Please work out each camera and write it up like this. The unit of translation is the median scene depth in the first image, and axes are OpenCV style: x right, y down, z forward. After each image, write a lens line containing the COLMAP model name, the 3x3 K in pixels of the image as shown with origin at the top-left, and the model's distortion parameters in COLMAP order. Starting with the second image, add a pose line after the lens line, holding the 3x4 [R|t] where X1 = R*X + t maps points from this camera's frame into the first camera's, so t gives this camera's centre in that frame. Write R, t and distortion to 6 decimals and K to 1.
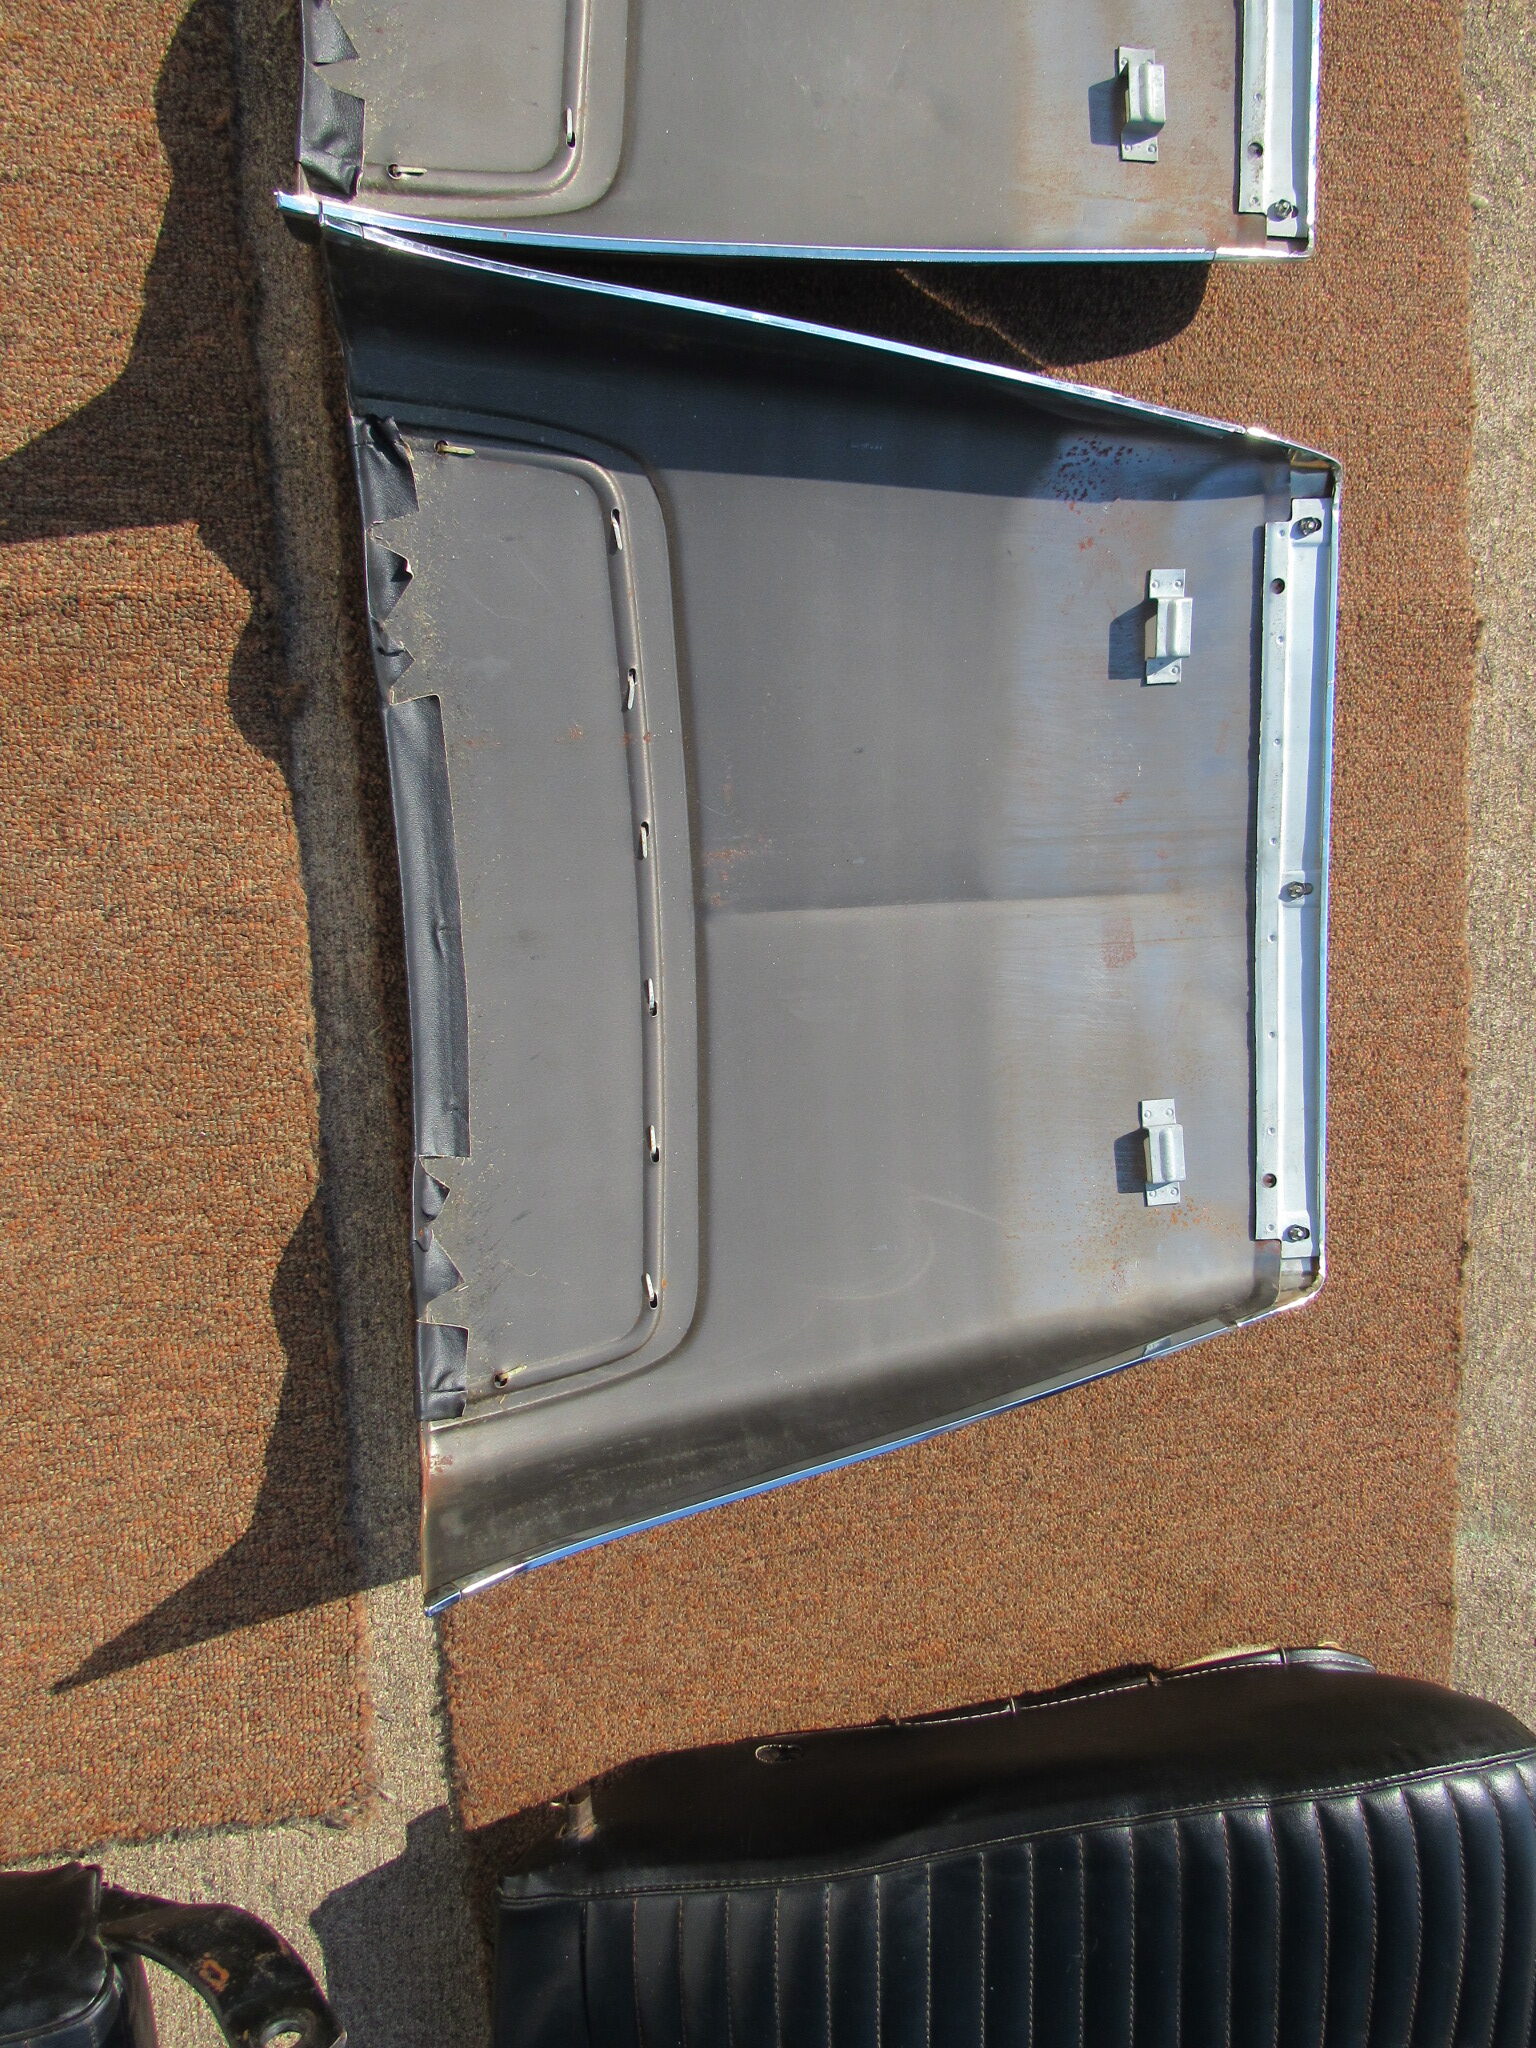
lens RADIAL K [[1456.5, 0, 763.1], [0, 1456.5, 1015.9], [0, 0, 1]] dist [-0.023234, 0.000811]
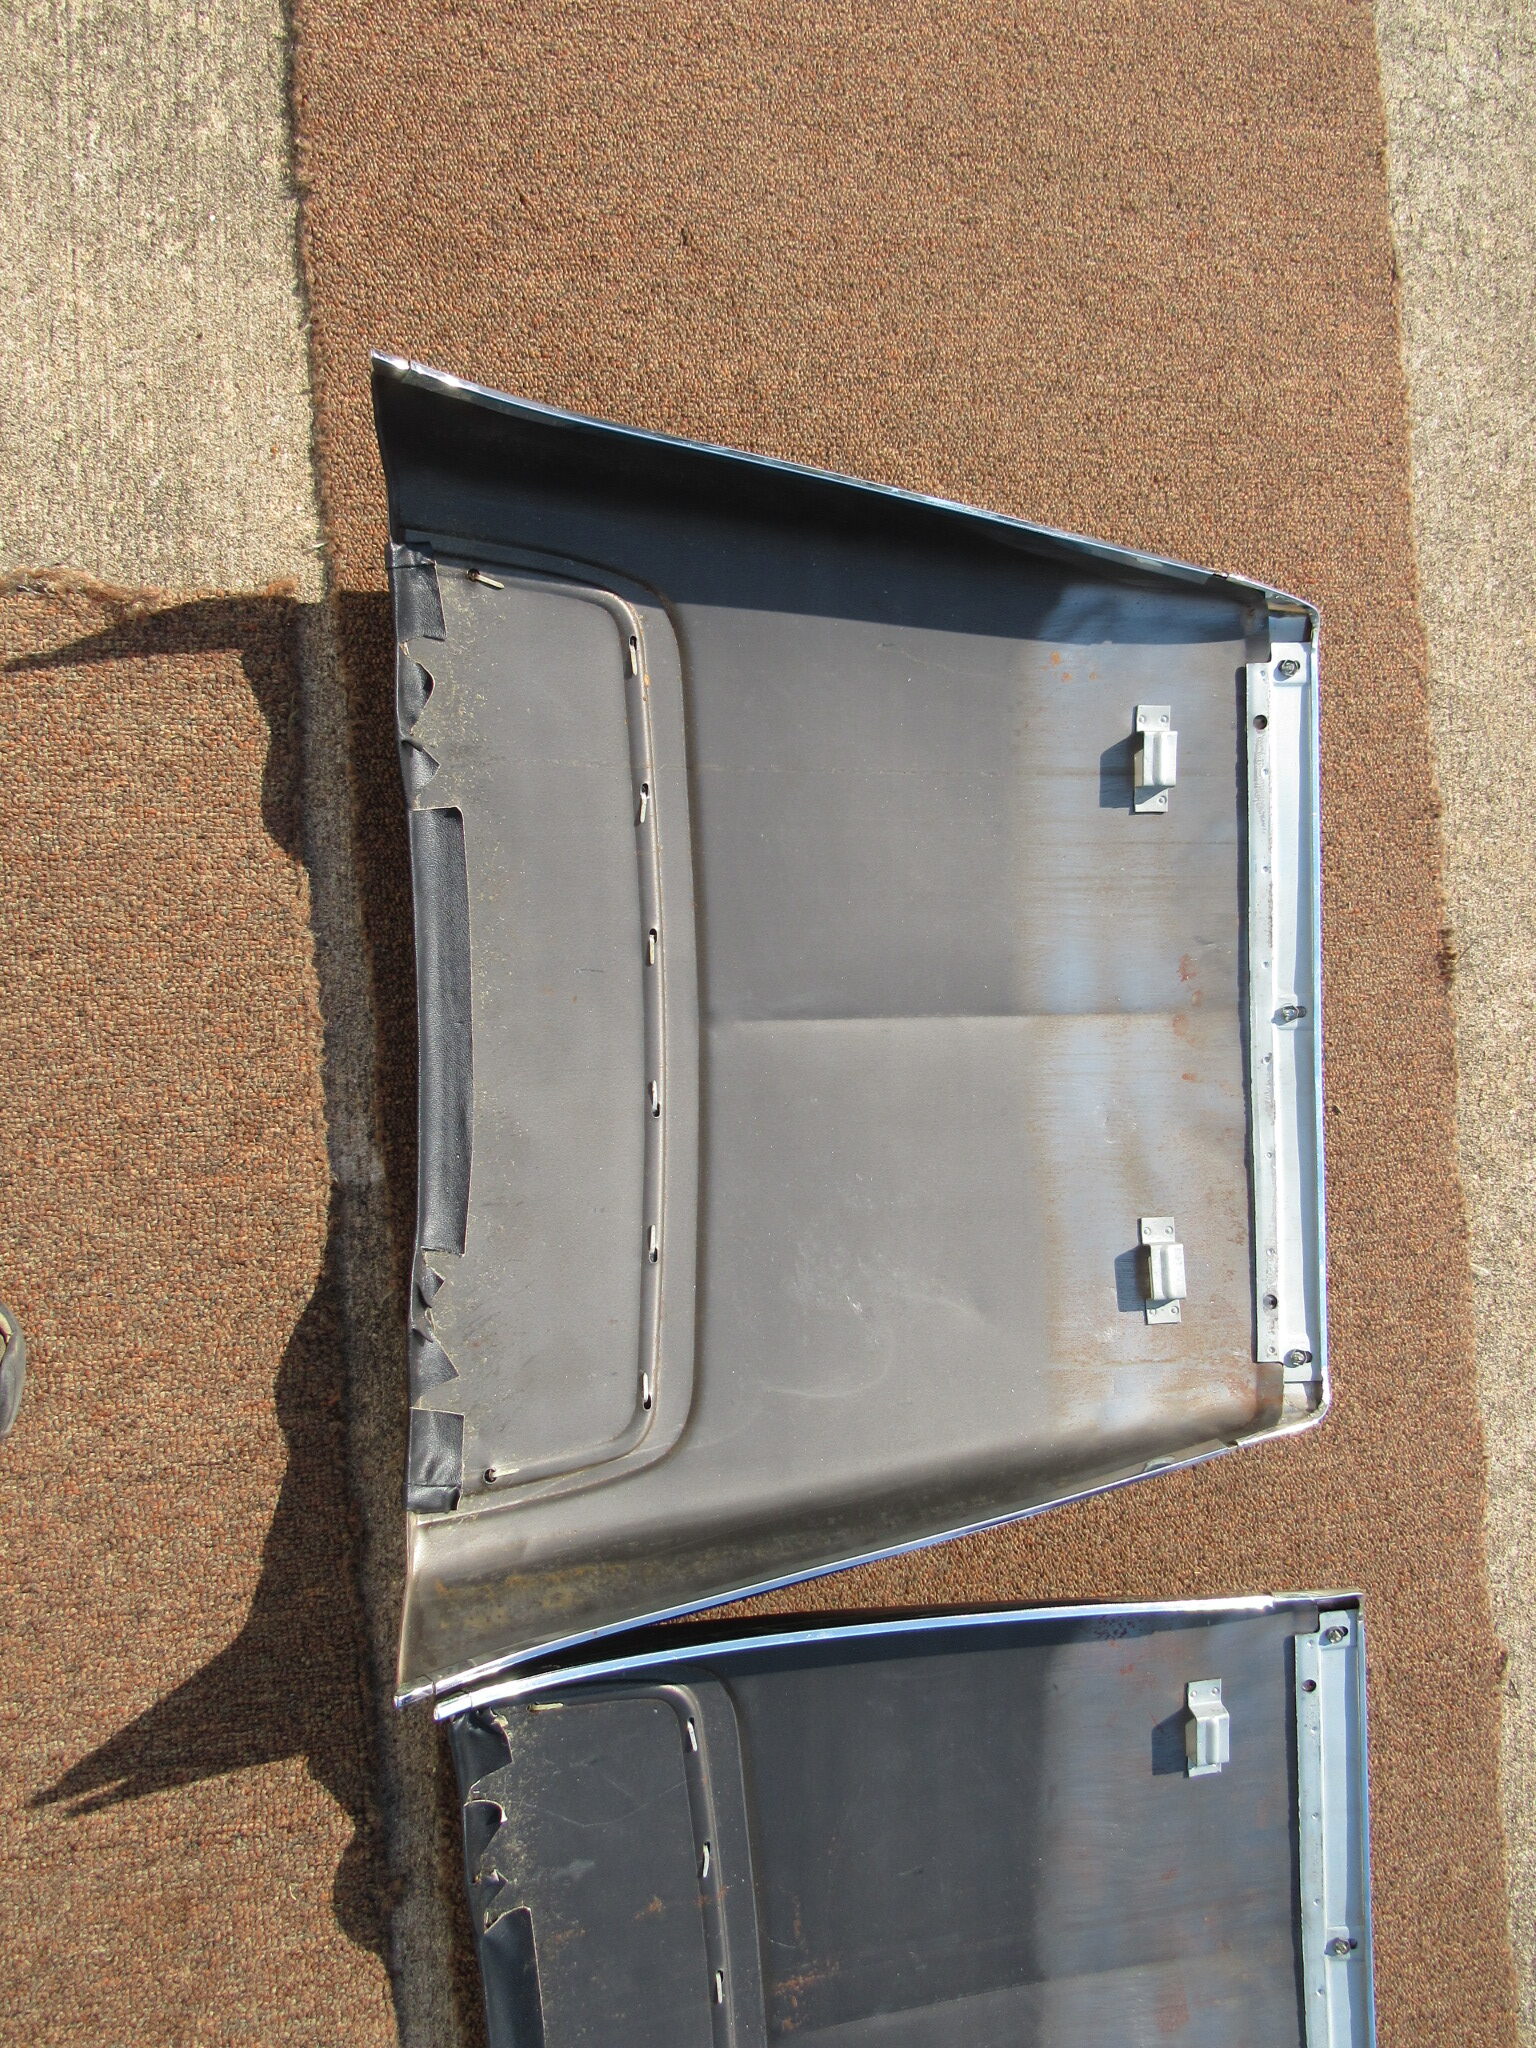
lens RADIAL K [[1456.5, 0, 772.2], [0, 1456.5, 1024.0], [0, 0, 1]] dist [-0.023234, 0.000811]
pose [[0.999598, -0.018530, -0.021436, -0.006959], [0.015869, 0.992857, -0.118250, -0.648506], [0.023474, 0.117863, 0.992752, -0.116471]]
